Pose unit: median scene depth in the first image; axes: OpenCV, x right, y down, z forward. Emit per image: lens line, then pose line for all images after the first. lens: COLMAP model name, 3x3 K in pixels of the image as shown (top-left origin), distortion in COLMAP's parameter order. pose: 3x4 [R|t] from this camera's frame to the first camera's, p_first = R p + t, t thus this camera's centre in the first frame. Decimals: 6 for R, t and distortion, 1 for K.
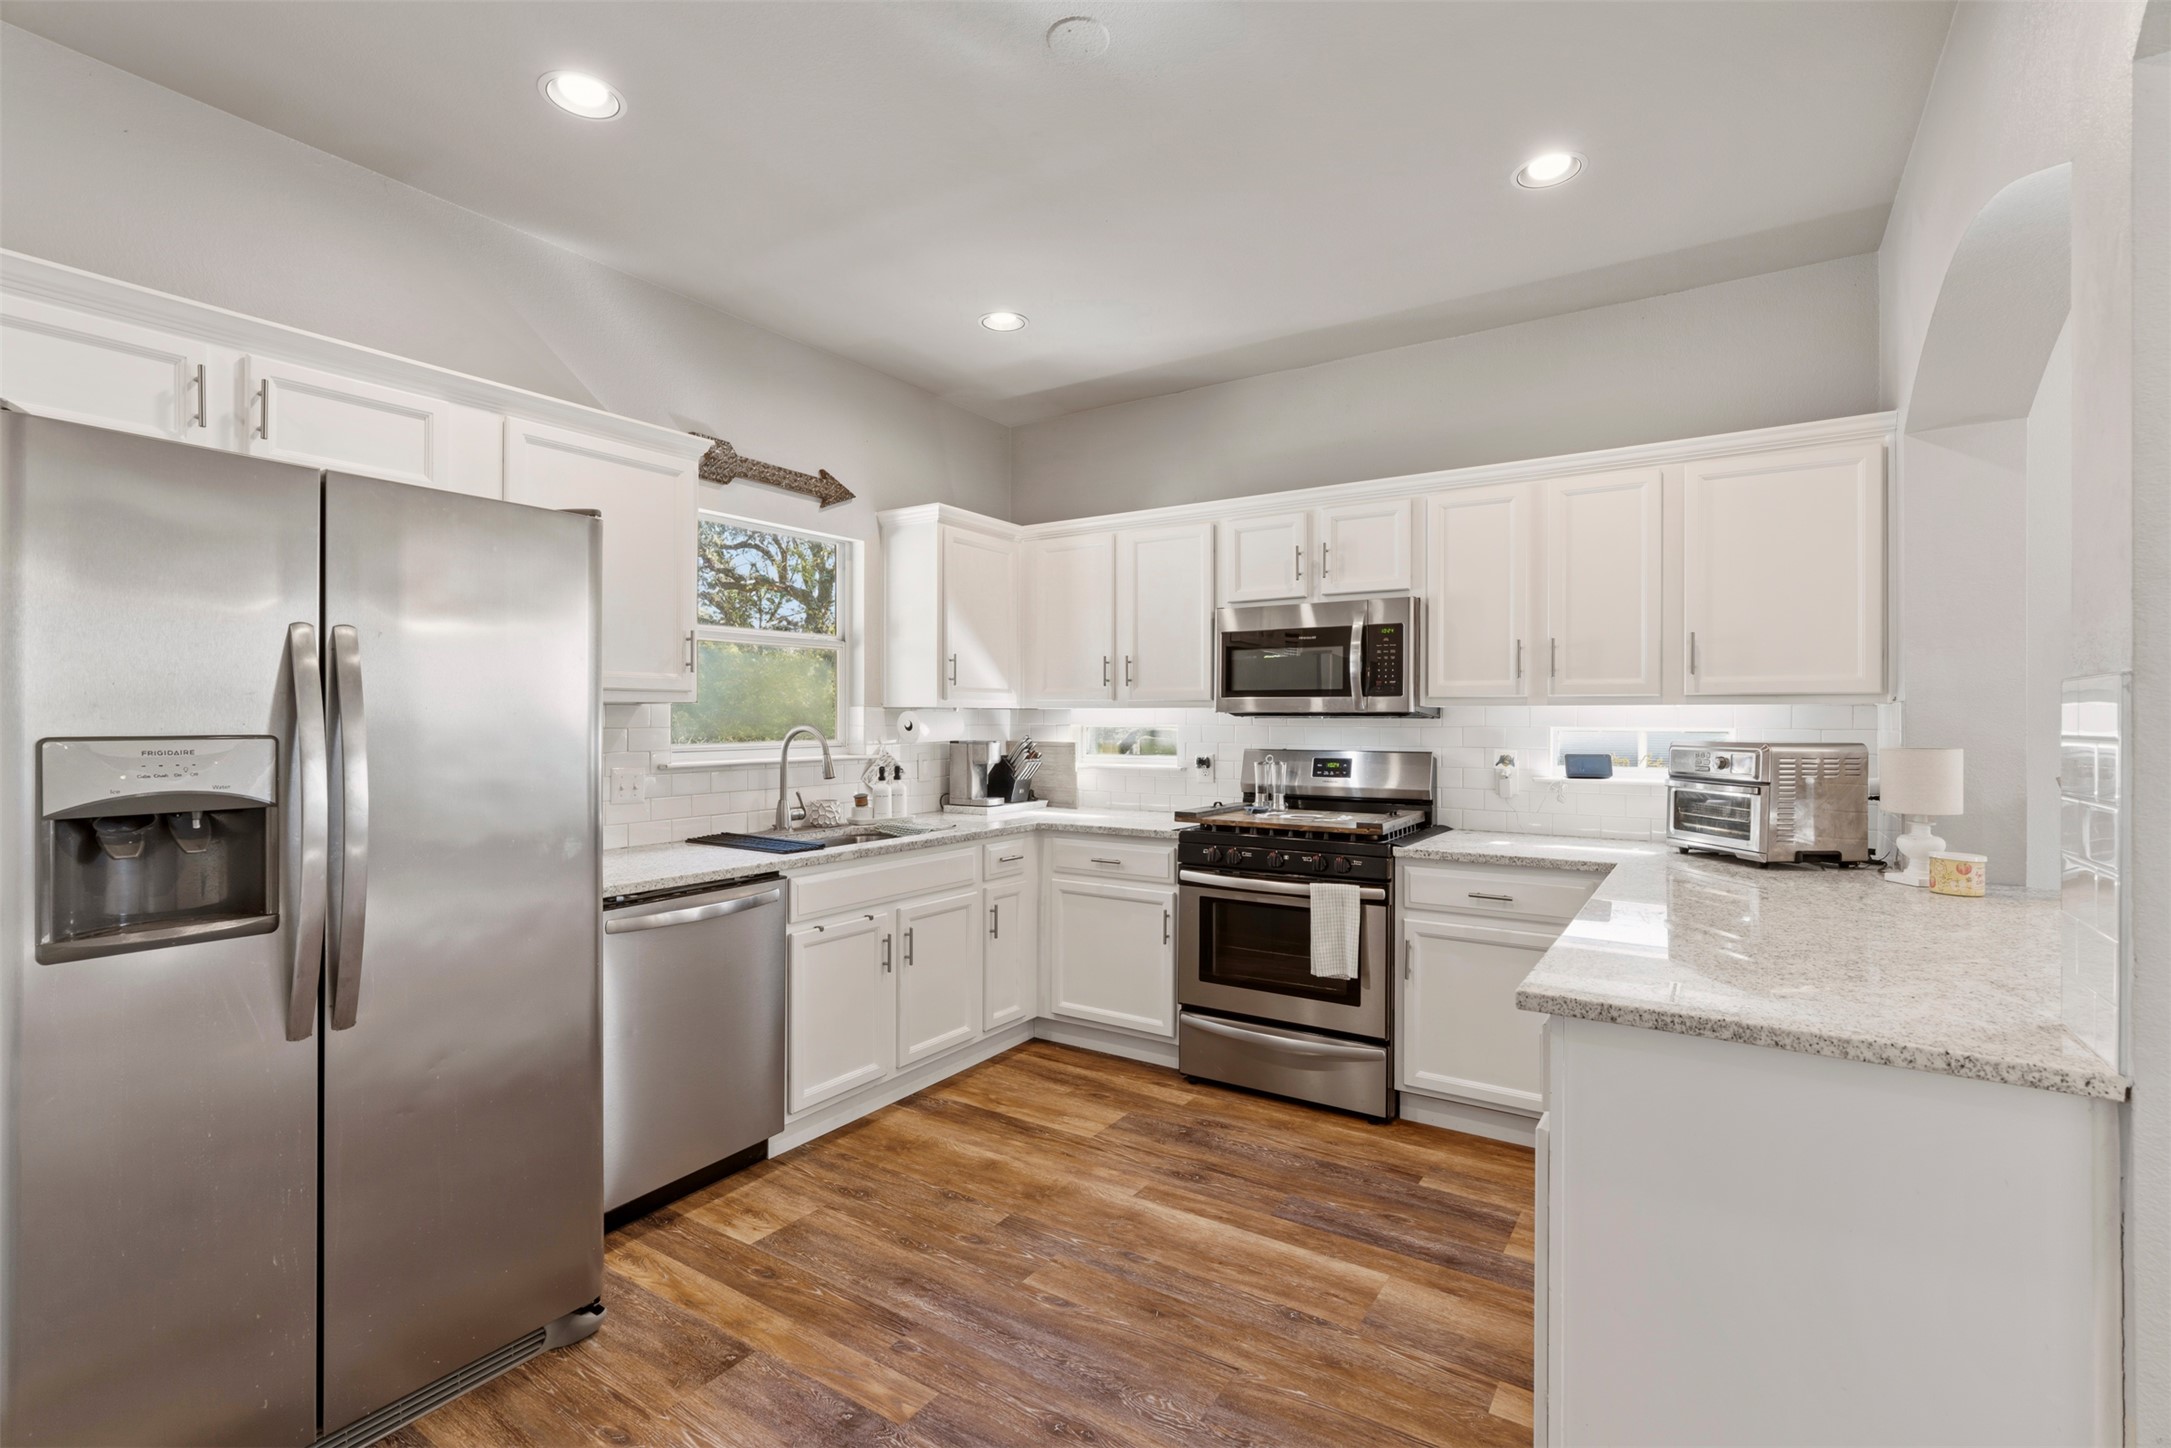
lens RADIAL K [[982.8, 0, 1080.4], [0, 982.8, 717.3], [0, 0, 1]] dist [-0.006014, 0.001247]
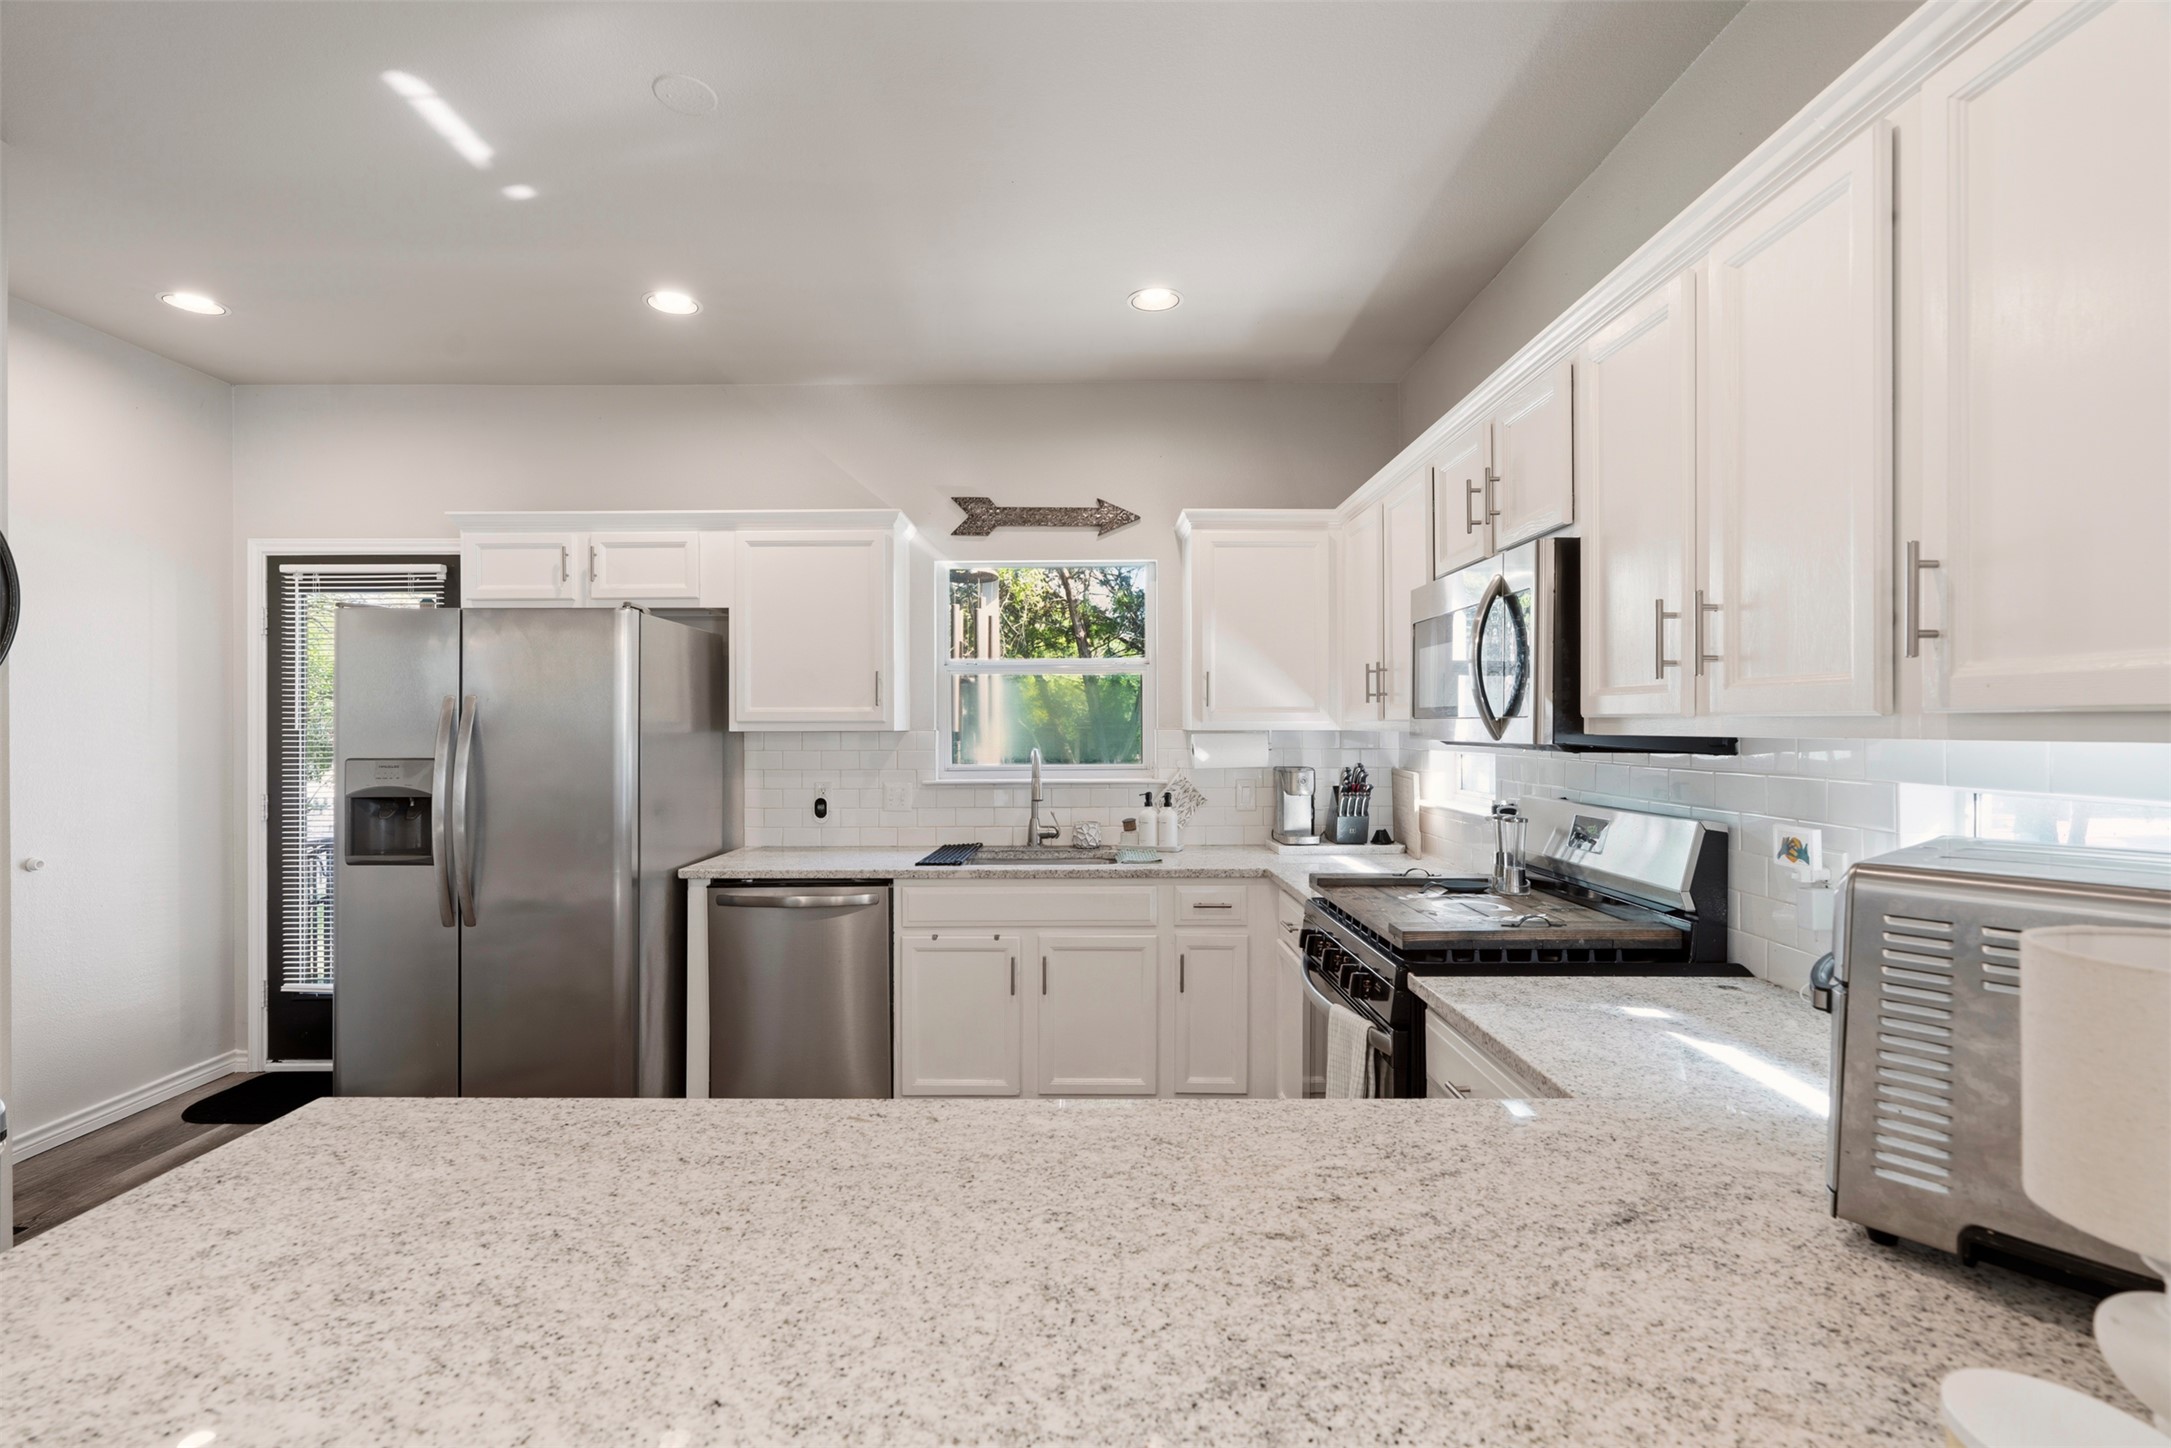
lens RADIAL K [[987.2, 0, 1085.5], [0, 987.2, 724.0], [0, 0, 1]] dist [-0.001378, 0.000234]
pose [[0.554210, -0.003951, -0.832367, 0.635276], [0.004894, 0.999987, -0.001488, -0.017281], [0.832362, -0.003249, 0.554222, 0.454534]]
